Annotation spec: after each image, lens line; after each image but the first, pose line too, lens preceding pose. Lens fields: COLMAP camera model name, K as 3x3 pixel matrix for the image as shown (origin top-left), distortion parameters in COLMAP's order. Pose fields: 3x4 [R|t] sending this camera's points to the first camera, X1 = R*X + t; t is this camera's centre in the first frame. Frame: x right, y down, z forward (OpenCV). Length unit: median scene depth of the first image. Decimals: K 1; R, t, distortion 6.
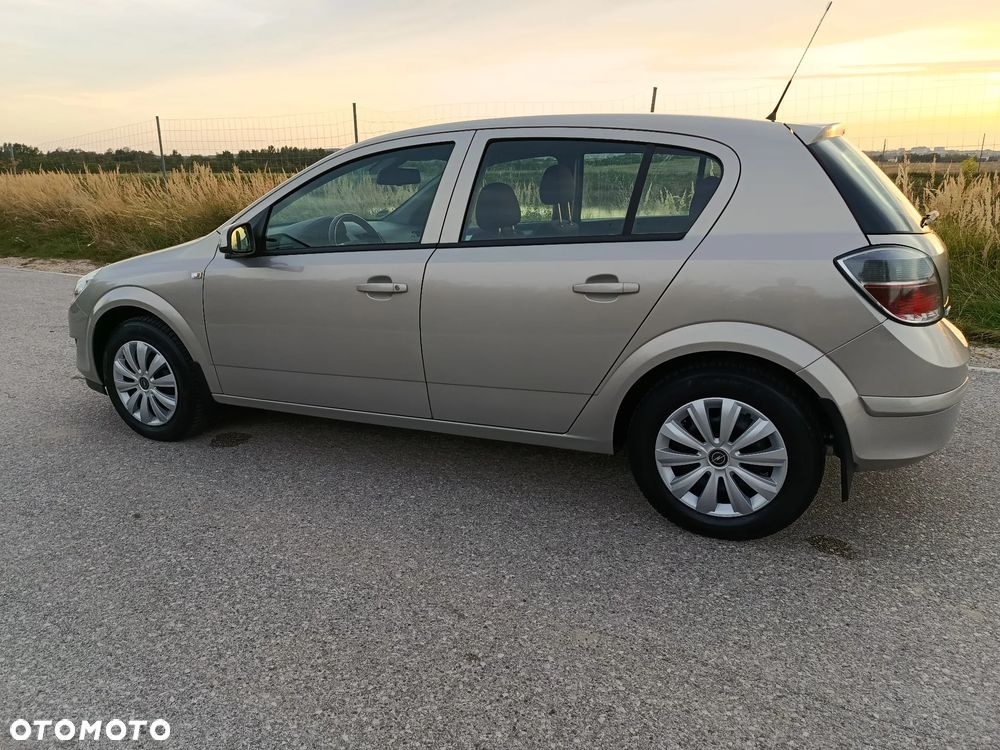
lens RADIAL K [[702.0, 0, 498.1], [0, 702.0, 372.0], [0, 0, 1]] dist [0.025630, -0.021163]
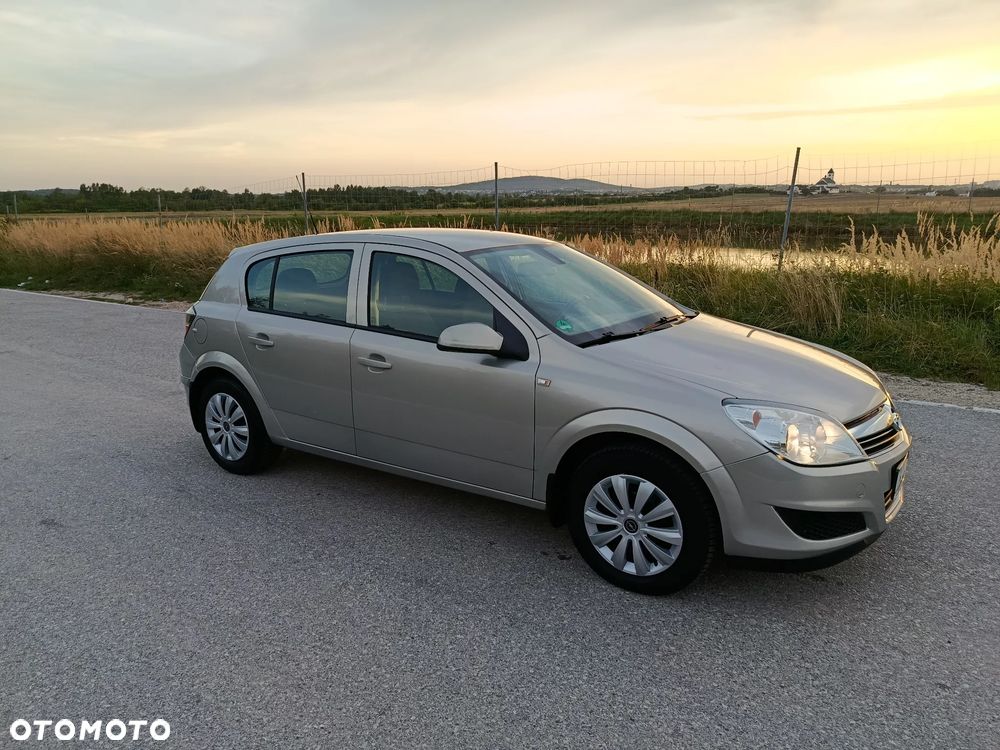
lens RADIAL K [[698.9, 0, 497.8], [0, 698.9, 366.2], [0, 0, 1]] dist [0.041873, -0.042997]
pose [[0.996883, 0.013400, -0.077750, -0.557679], [-0.017672, 0.998356, -0.054520, -0.057658], [0.076892, 0.055724, 0.995481, -0.251456]]
